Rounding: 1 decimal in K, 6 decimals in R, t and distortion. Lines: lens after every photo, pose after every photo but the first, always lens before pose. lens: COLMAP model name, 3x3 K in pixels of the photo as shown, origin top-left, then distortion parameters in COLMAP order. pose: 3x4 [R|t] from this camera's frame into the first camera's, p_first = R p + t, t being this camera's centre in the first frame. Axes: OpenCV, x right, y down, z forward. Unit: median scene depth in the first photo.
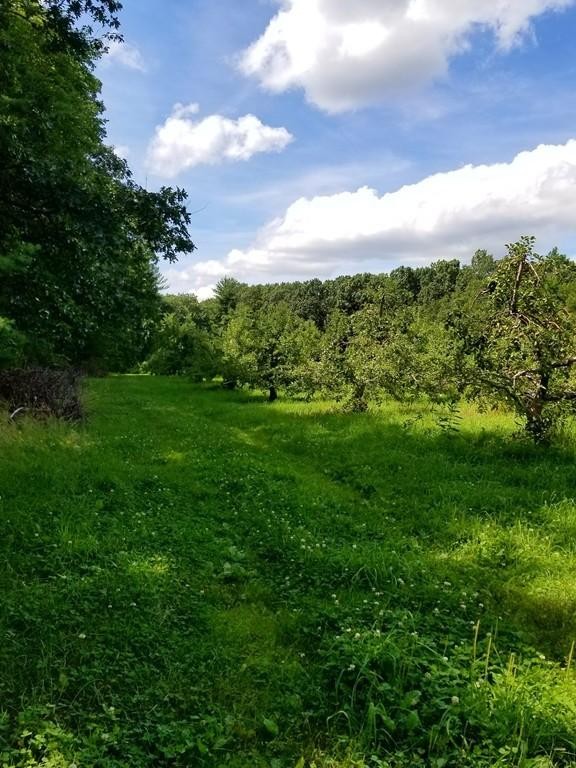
lens RADIAL K [[679.3, 0, 288.0], [0, 679.3, 384.0], [0, 0, 1]] dist [0.072104, -0.104737]
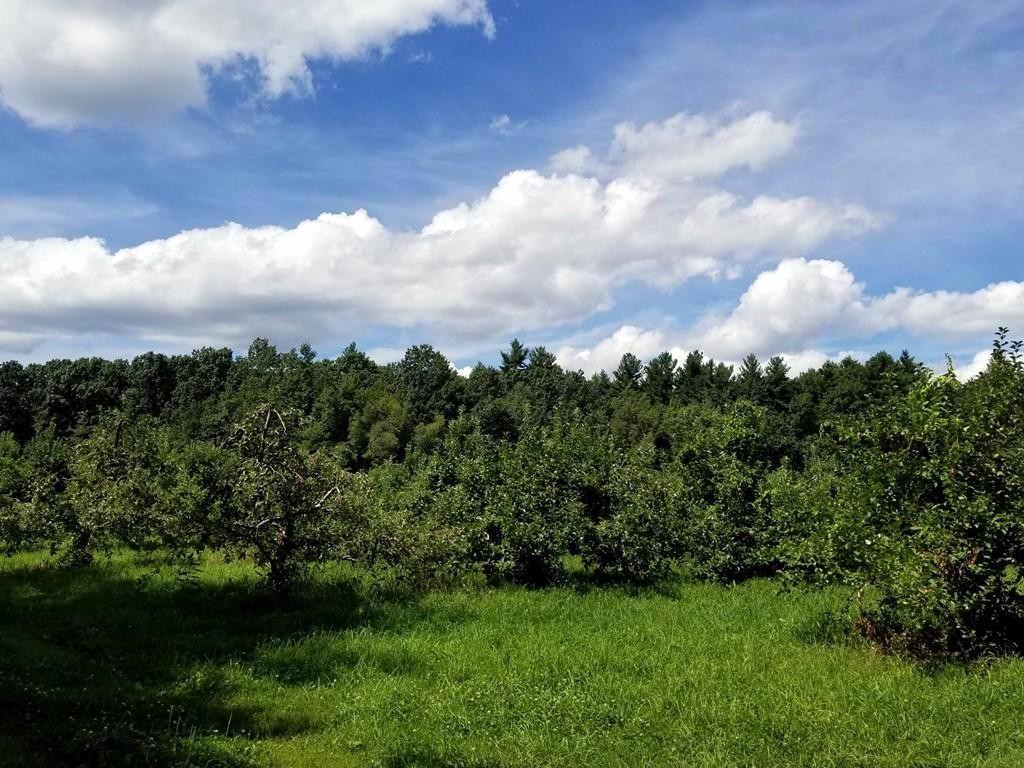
lens RADIAL K [[905.7, 0, 512.0], [0, 905.7, 384.0], [0, 0, 1]] dist [0.072104, -0.104737]
pose [[0.854954, 0.061253, 0.515074, -0.035756], [0.012024, 0.990396, -0.137737, -0.019012], [-0.518564, 0.123952, 0.846007, -0.239131]]
